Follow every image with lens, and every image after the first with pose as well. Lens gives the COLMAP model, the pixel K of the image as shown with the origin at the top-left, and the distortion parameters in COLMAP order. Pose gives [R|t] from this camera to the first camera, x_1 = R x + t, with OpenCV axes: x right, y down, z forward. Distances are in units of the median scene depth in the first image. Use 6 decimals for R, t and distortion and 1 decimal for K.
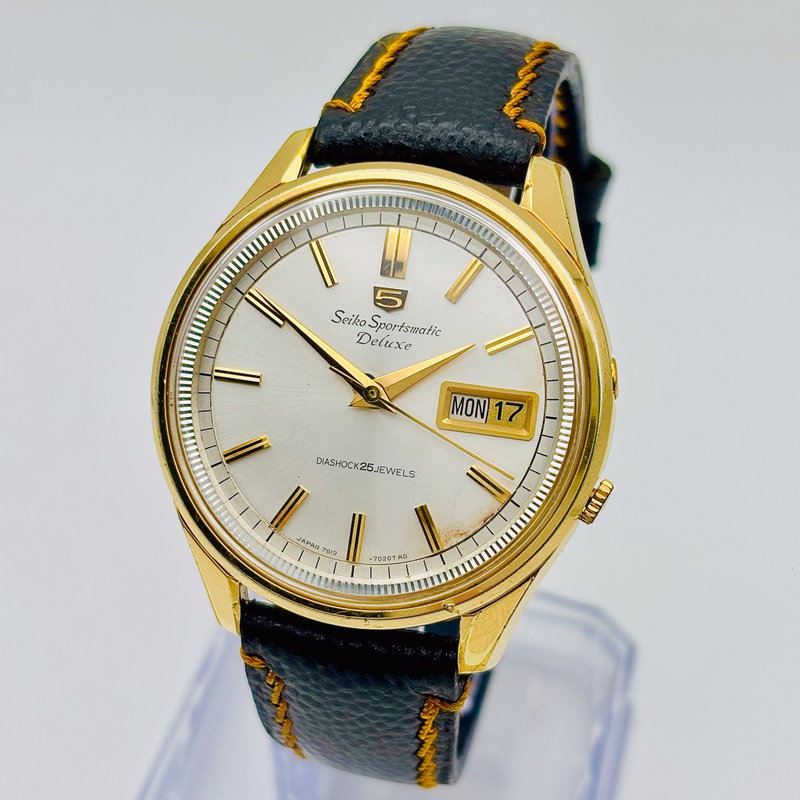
lens RADIAL K [[1591.5, 0, 377.6], [0, 1591.5, 403.7], [0, 0, 1]] dist [0.322347, 0.000000]
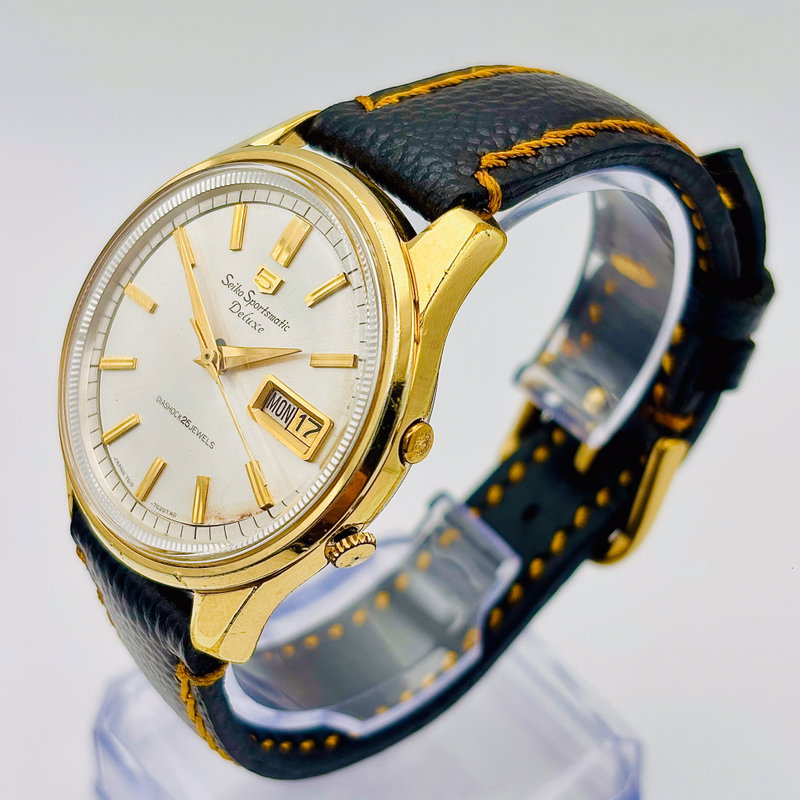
lens RADIAL K [[1591.5, 0, 396.0], [0, 1591.5, 400.8], [0, 0, 1]] dist [0.322347, 0.000000]
pose [[0.796292, 0.397902, -0.455623, 0.567060], [-0.403223, 0.910612, 0.090538, -0.121181], [0.450921, 0.111623, 0.885557, 0.139338]]
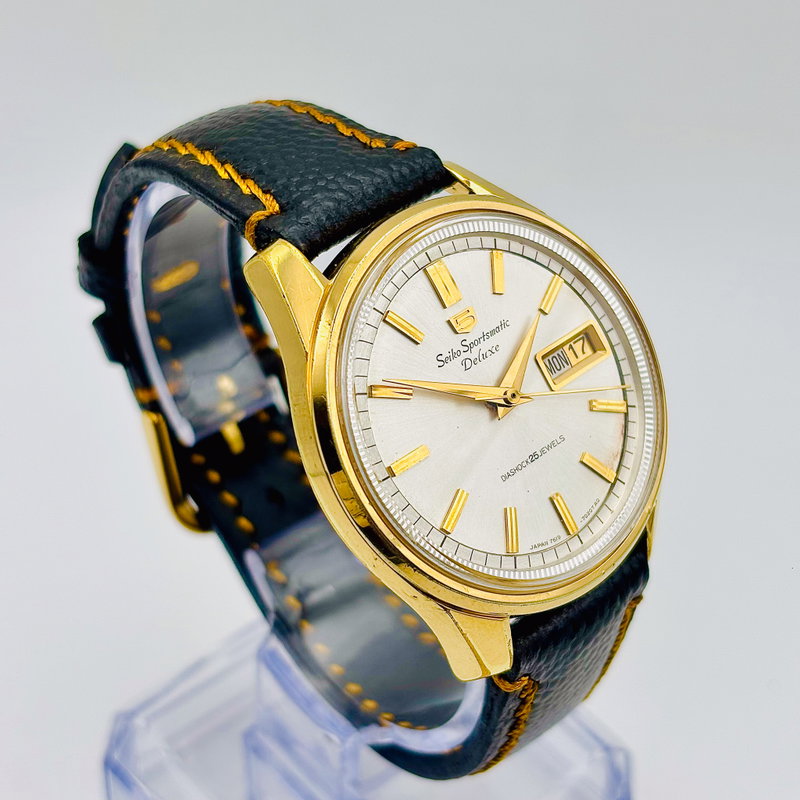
lens RADIAL K [[1591.5, 0, 363.0], [0, 1591.5, 378.5], [0, 0, 1]] dist [0.322347, 0.000000]
pose [[0.579551, -0.525538, 0.622841, -0.734638], [0.543885, 0.818597, 0.184629, -0.273061], [-0.606885, 0.231752, 0.760251, 0.214485]]
